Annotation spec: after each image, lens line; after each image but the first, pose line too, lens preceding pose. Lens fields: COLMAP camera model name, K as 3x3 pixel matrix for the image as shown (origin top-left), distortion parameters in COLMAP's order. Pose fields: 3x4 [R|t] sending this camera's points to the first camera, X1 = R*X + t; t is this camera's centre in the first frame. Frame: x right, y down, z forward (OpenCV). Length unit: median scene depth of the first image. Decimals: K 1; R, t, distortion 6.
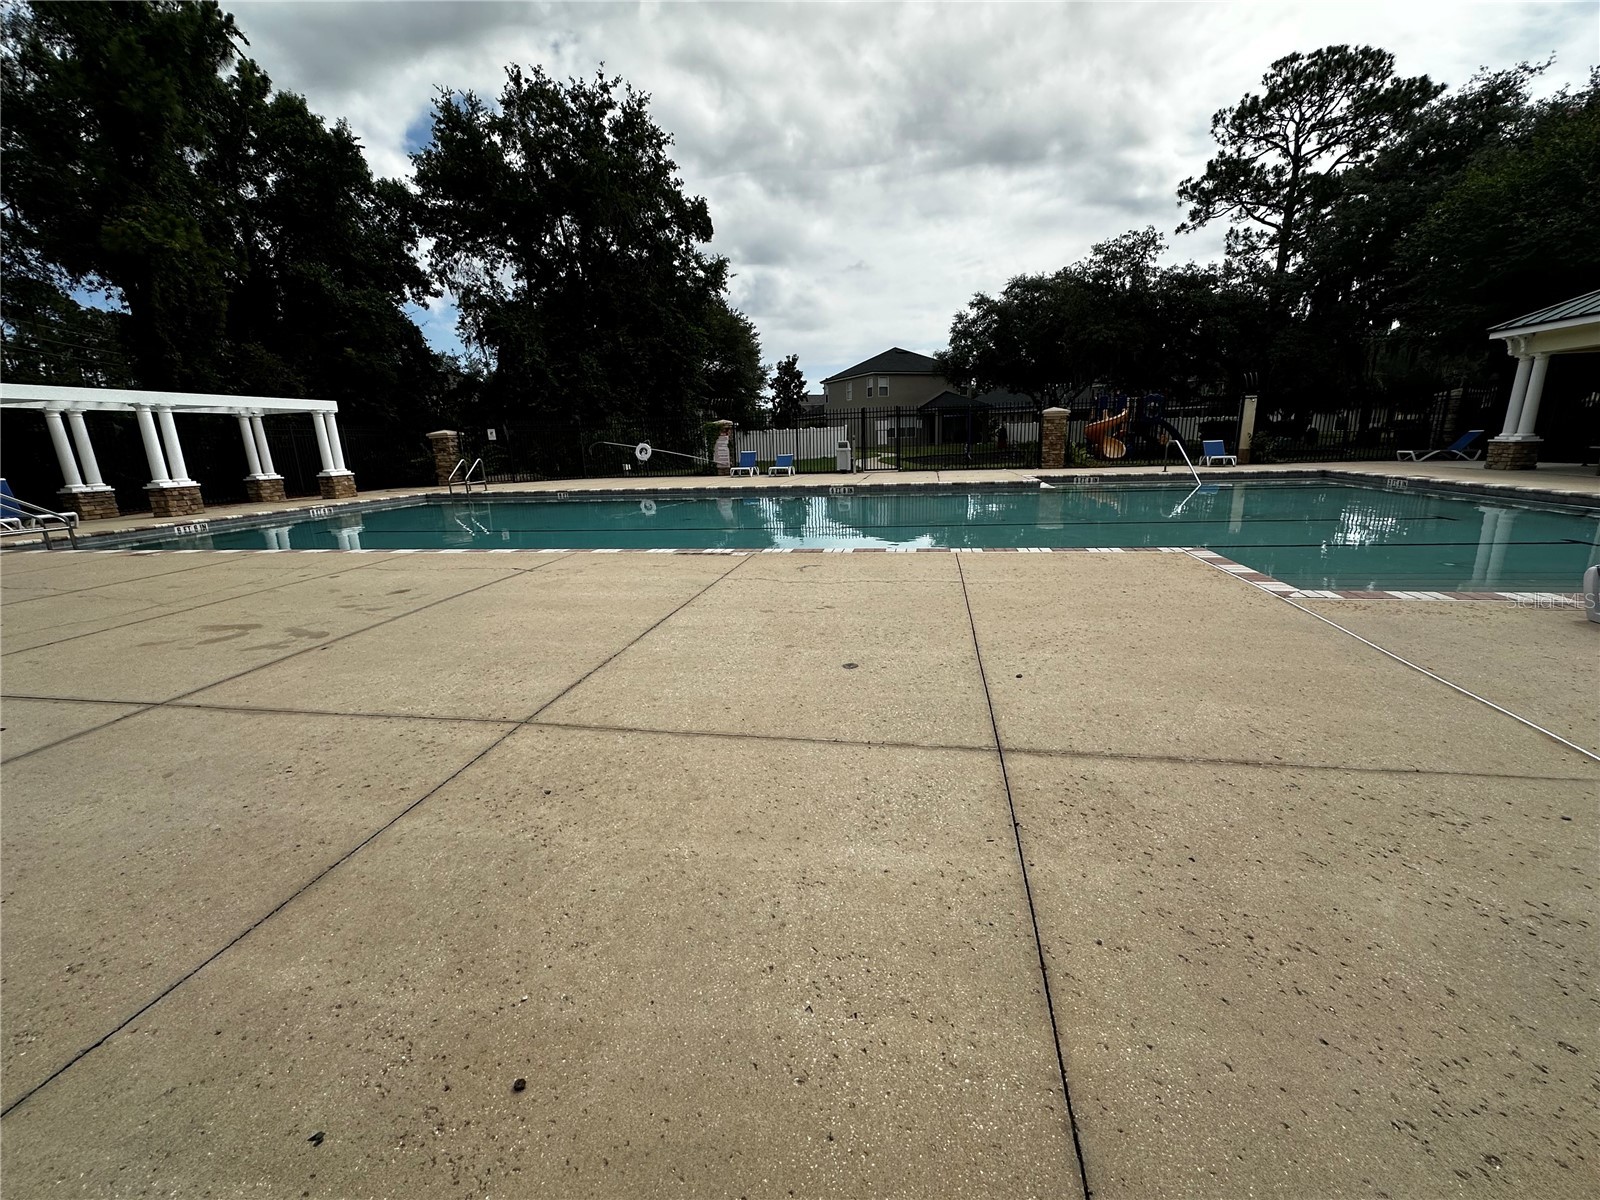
lens RADIAL K [[665.9, 0, 800.0], [0, 665.9, 600.0], [0, 0, 1]] dist [-0.000314, -0.008126]
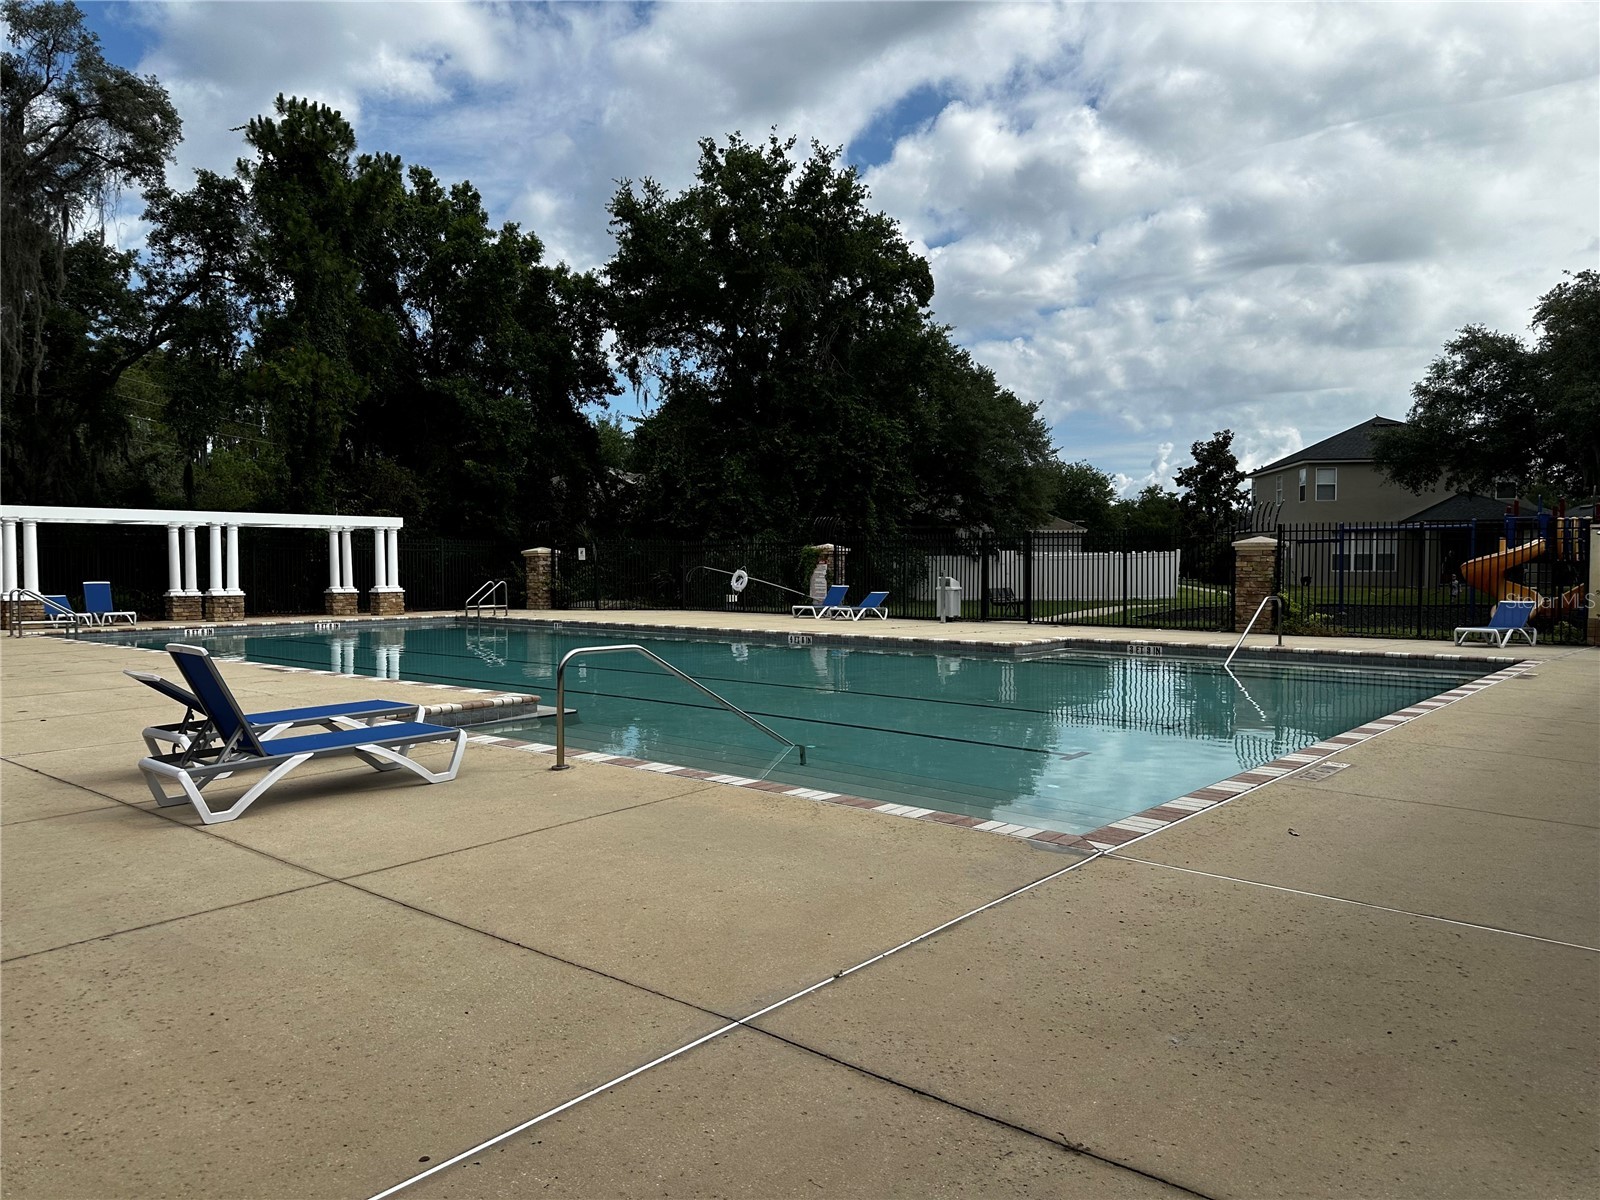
lens RADIAL K [[1112.4, 0, 800.0], [0, 1112.4, 600.0], [0, 0, 1]] dist [0.050078, -0.055984]
pose [[0.859942, 0.050086, -0.507928, 0.473393], [-0.147115, 0.977261, -0.152704, -0.011591], [0.488730, 0.206040, 0.847756, -0.063223]]
